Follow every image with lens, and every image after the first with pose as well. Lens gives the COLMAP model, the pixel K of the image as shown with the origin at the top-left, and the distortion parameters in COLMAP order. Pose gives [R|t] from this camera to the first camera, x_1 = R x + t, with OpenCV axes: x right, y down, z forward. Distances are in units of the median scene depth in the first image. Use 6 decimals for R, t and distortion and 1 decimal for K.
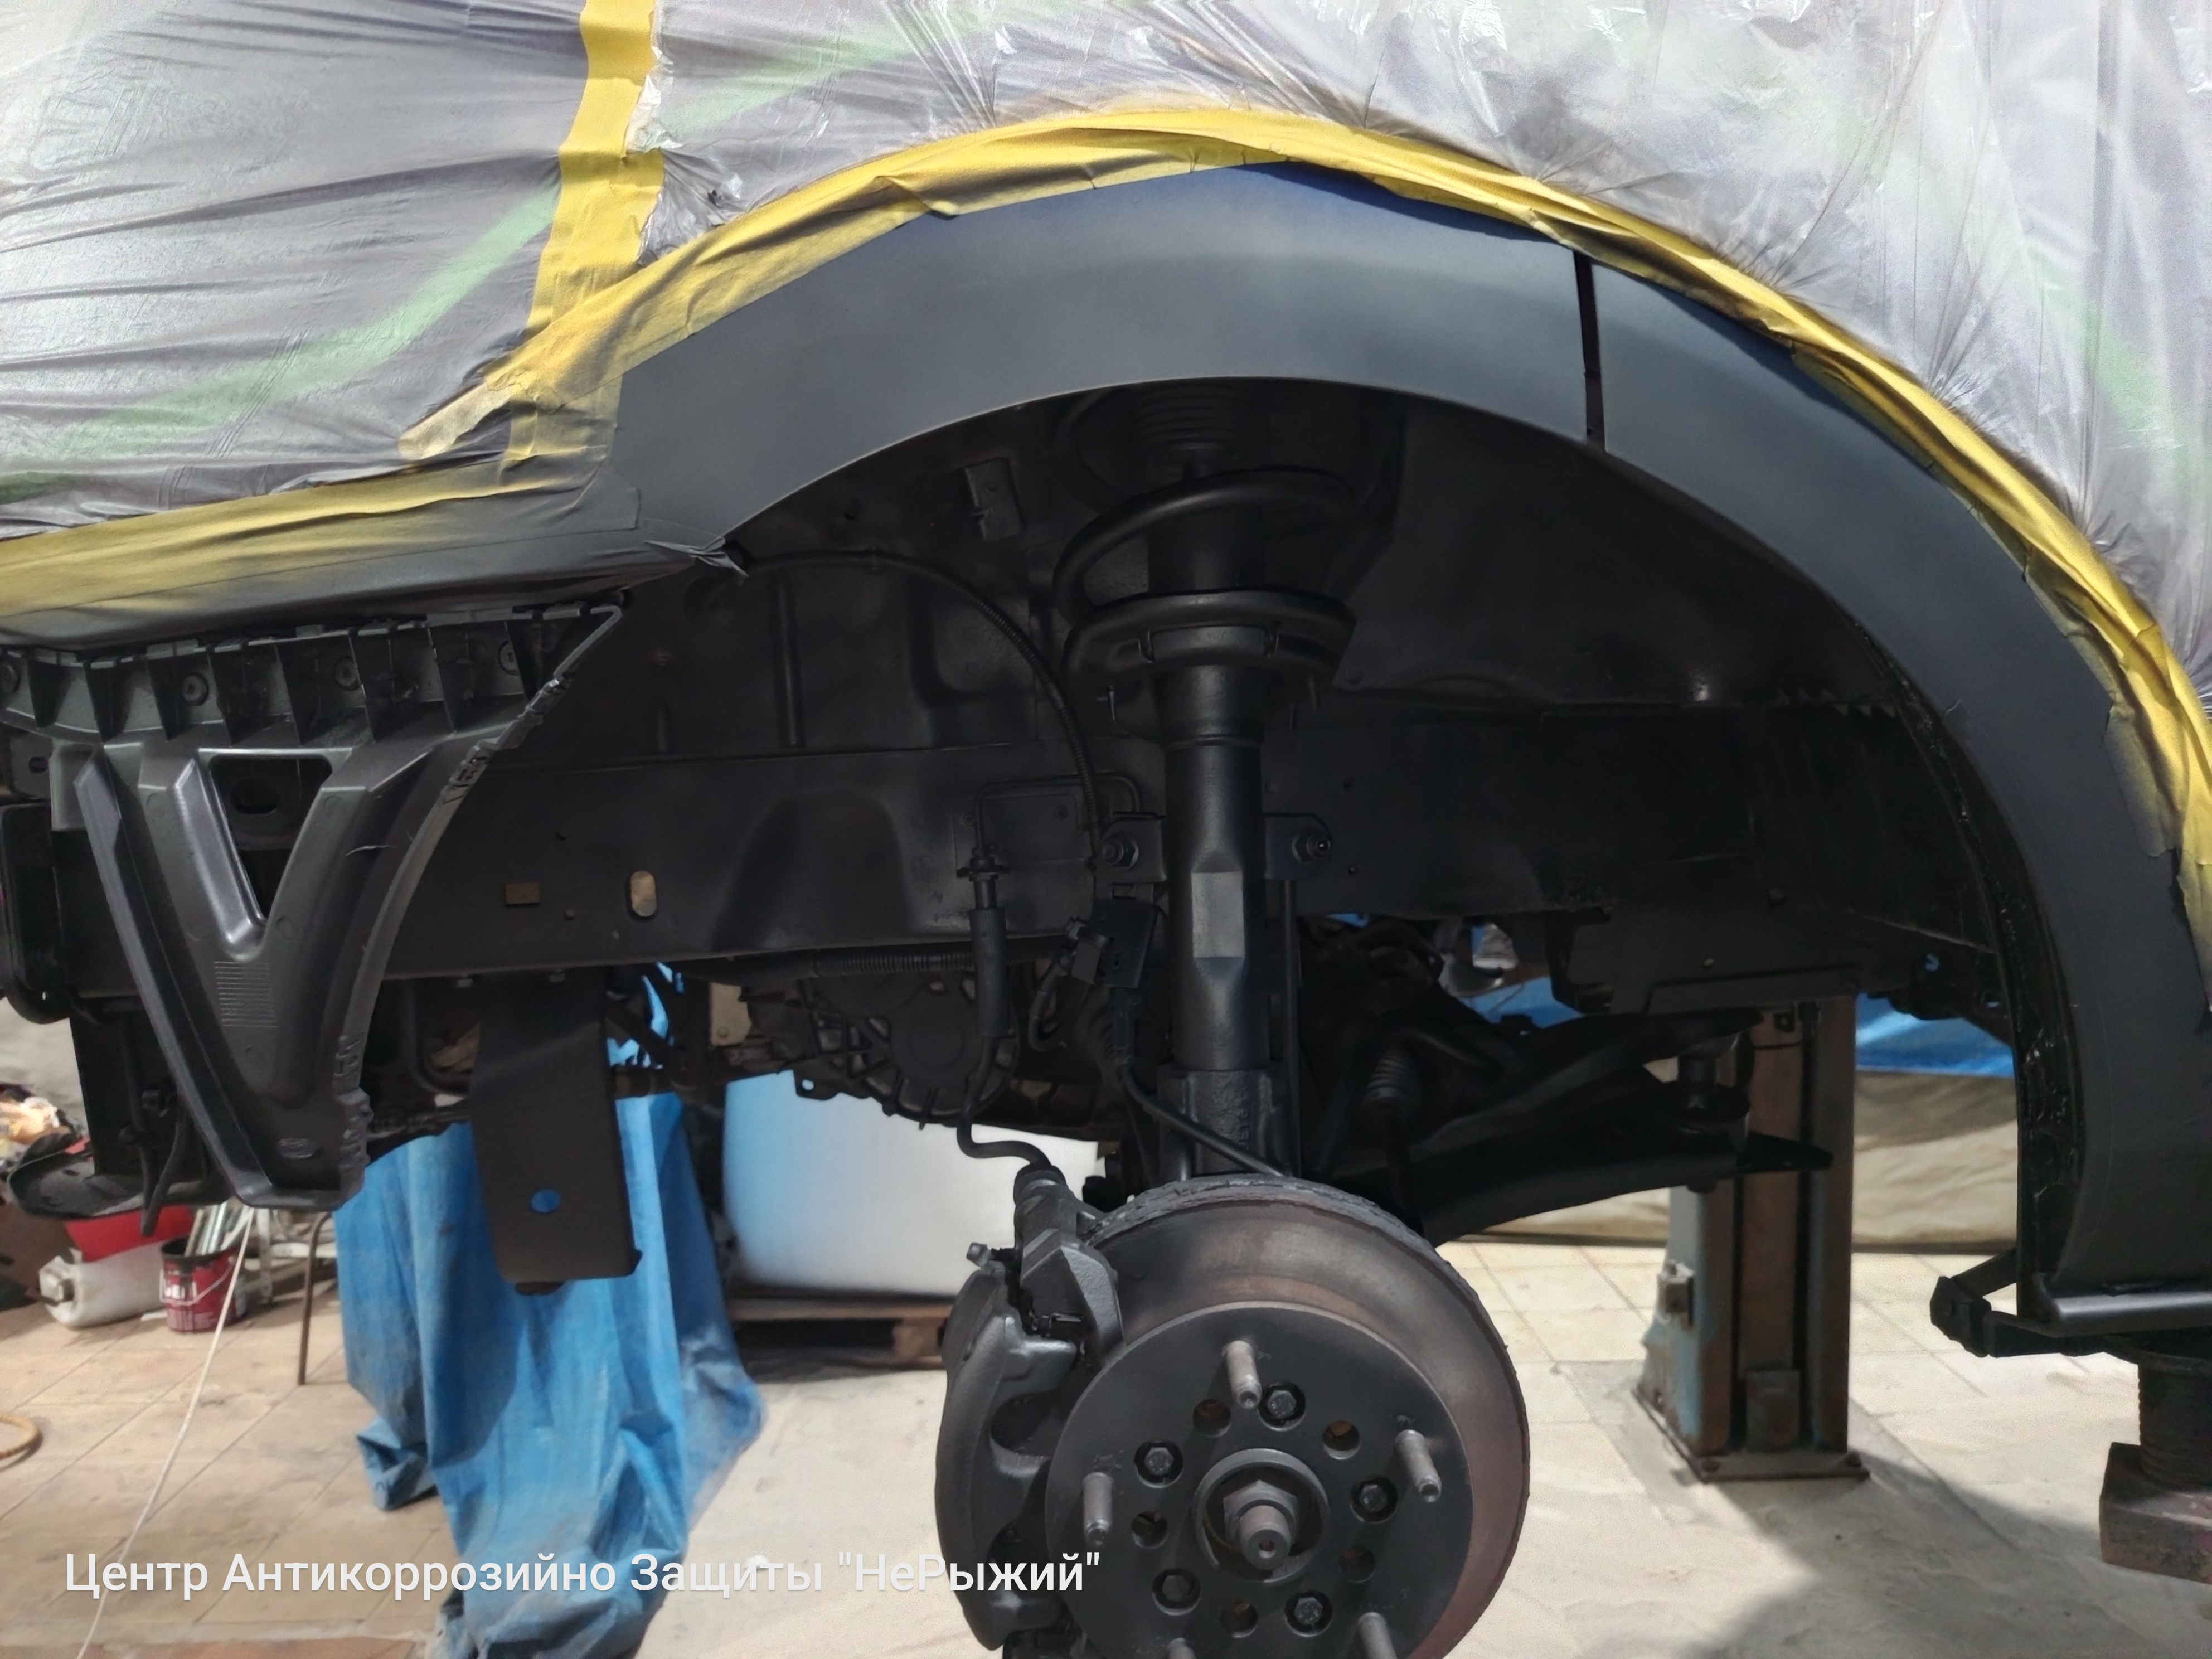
lens RADIAL K [[1612.8, 0, 1106.0], [0, 1612.8, 829.5], [0, 0, 1]] dist [0.014846, 0.000991]
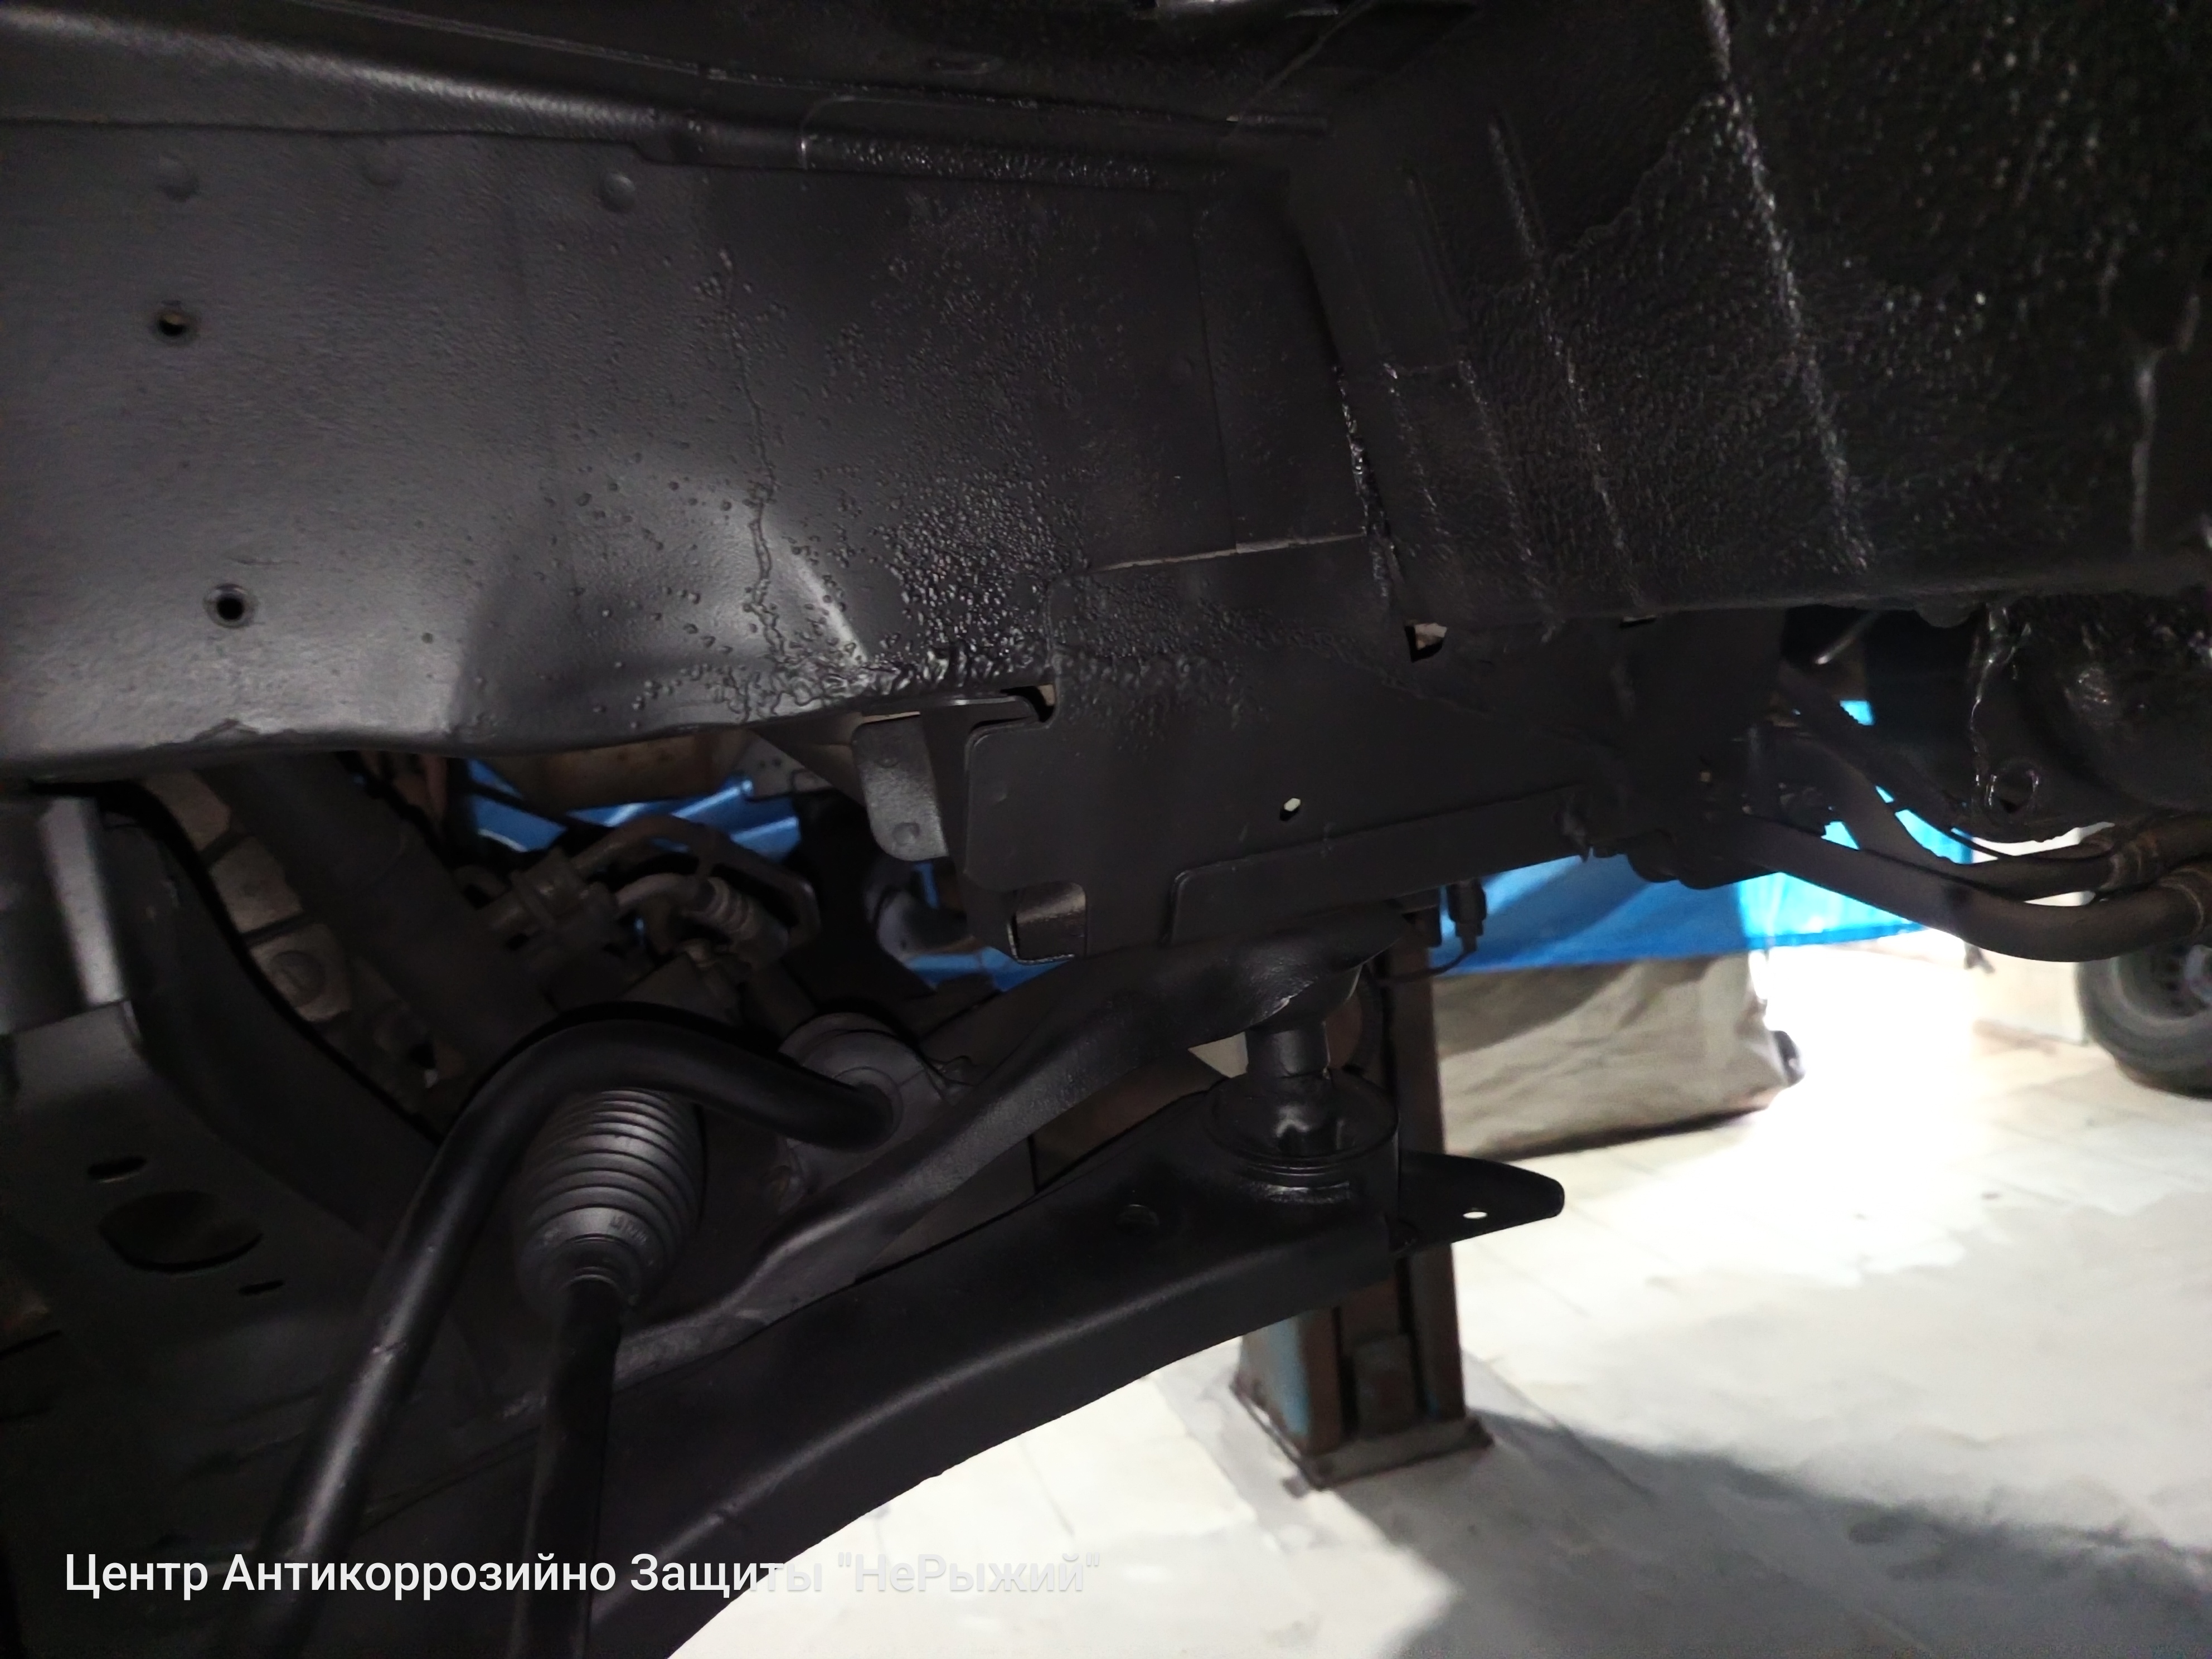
lens RADIAL K [[1583.4, 0, 1106.0], [0, 1583.4, 829.5], [0, 0, 1]] dist [-0.023441, -0.000062]
pose [[0.958672, -0.107949, 0.263239, 0.085425], [0.104373, 0.994156, 0.027573, 0.027986], [-0.264677, 0.001042, 0.964337, 0.241935]]
